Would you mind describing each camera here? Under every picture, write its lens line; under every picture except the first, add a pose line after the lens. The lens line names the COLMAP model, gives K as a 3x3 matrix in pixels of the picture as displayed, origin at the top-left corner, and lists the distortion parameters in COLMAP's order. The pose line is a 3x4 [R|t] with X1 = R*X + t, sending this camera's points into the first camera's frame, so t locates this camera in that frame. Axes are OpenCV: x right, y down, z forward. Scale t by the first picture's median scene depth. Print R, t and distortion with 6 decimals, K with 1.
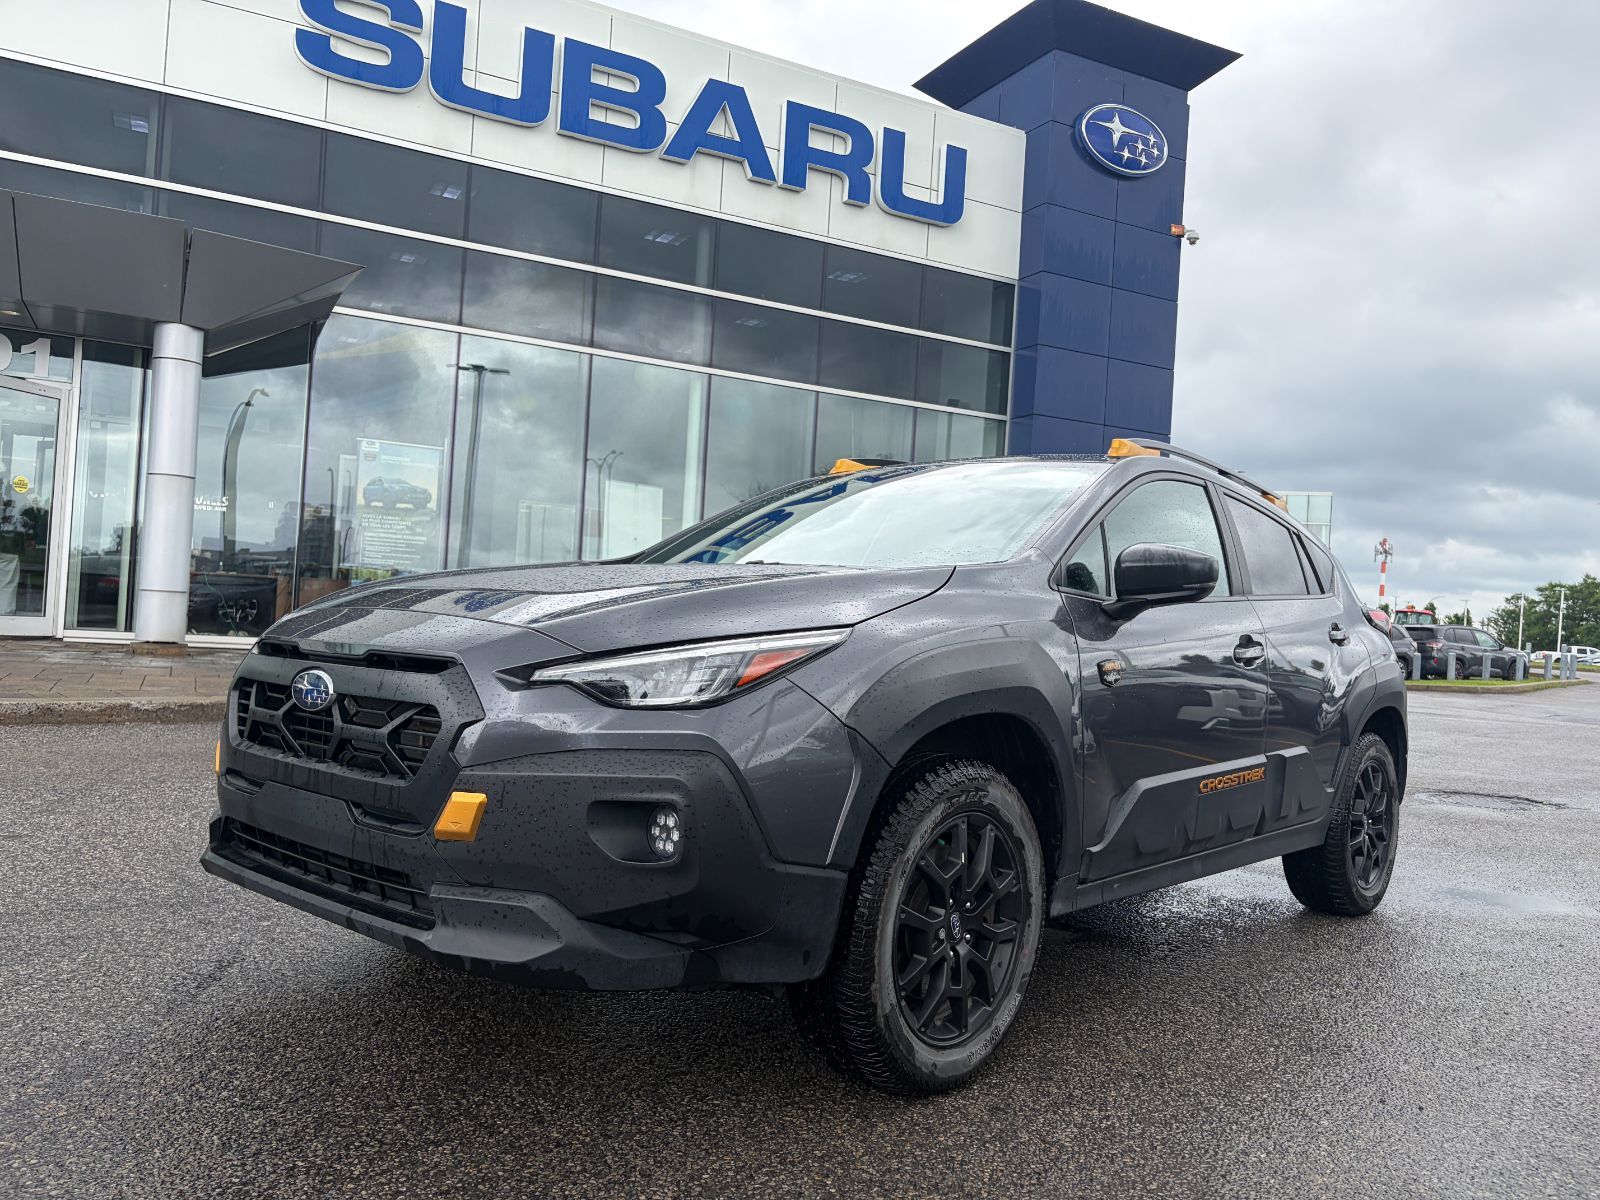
lens RADIAL K [[1257.3, 0, 800.0], [0, 1257.3, 600.0], [0, 0, 1]] dist [0.099632, -0.057814]
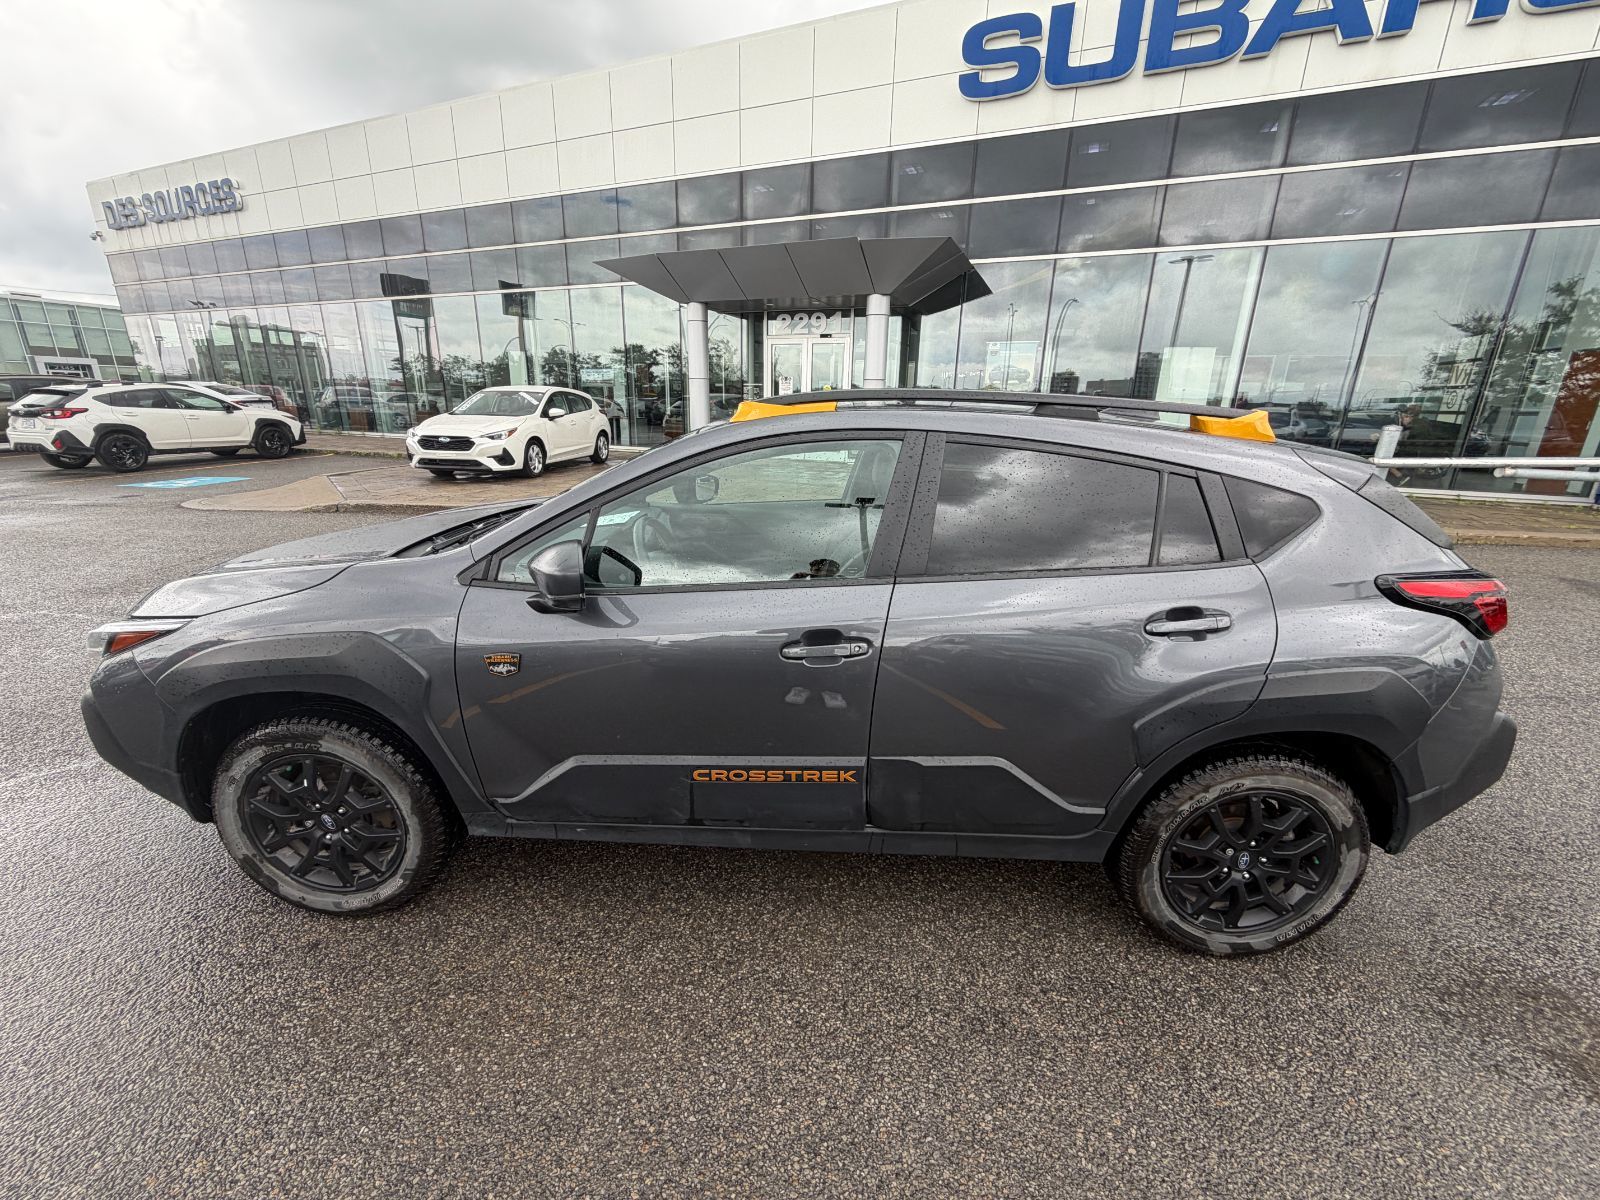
lens RADIAL K [[654.5, 0, 800.0], [0, 654.5, 600.0], [0, 0, 1]] dist [0.001953, -0.000037]
pose [[0.623662, 0.187263, -0.758933, 0.210970], [0.033074, 0.963691, 0.264965, -0.035517], [0.780994, -0.190350, 0.594823, 0.223045]]
